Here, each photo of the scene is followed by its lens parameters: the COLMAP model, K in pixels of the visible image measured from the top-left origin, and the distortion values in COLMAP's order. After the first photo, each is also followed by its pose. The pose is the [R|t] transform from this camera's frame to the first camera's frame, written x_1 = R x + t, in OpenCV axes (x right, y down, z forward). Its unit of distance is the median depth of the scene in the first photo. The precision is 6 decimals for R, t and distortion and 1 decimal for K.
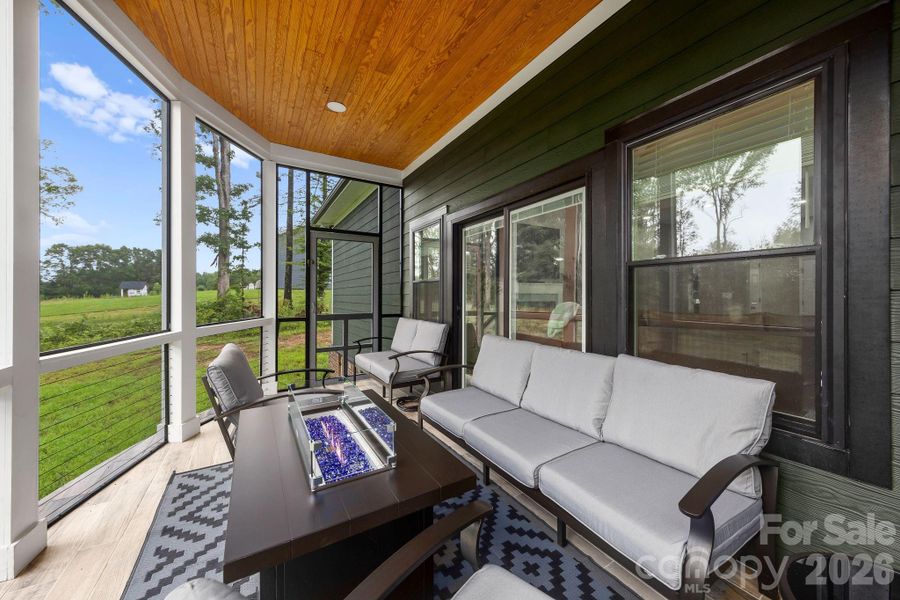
lens RADIAL K [[308.2, 0, 446.8], [0, 308.2, 300.7], [0, 0, 1]] dist [0.001236, -0.000070]
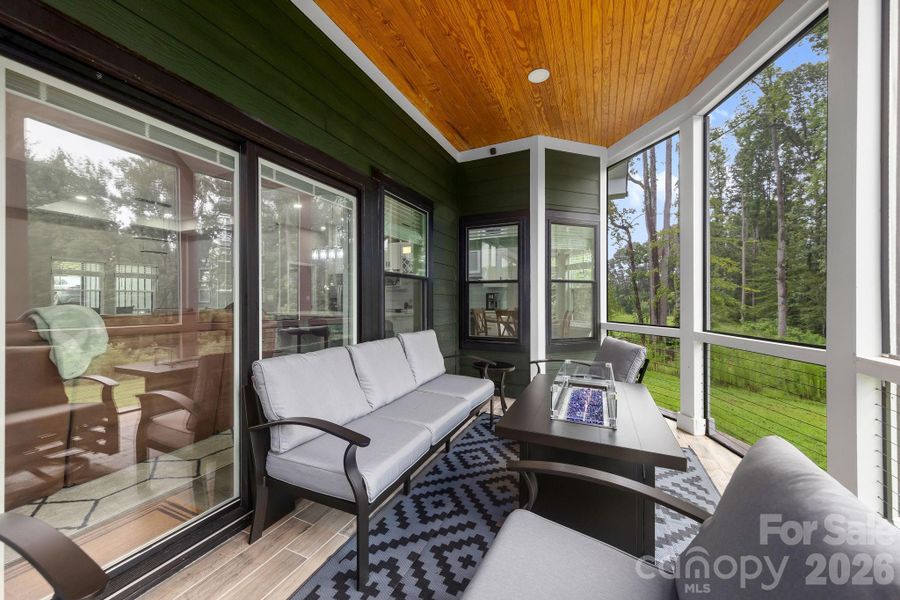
lens RADIAL K [[349.2, 0, 446.0], [0, 349.2, 297.8], [0, 0, 1]] dist [0.008487, -0.000706]
pose [[-0.569421, -0.003707, 0.822037, -0.958254], [0.001723, 0.999982, 0.005703, -0.012188], [-0.822044, 0.004663, -0.569405, 1.765385]]
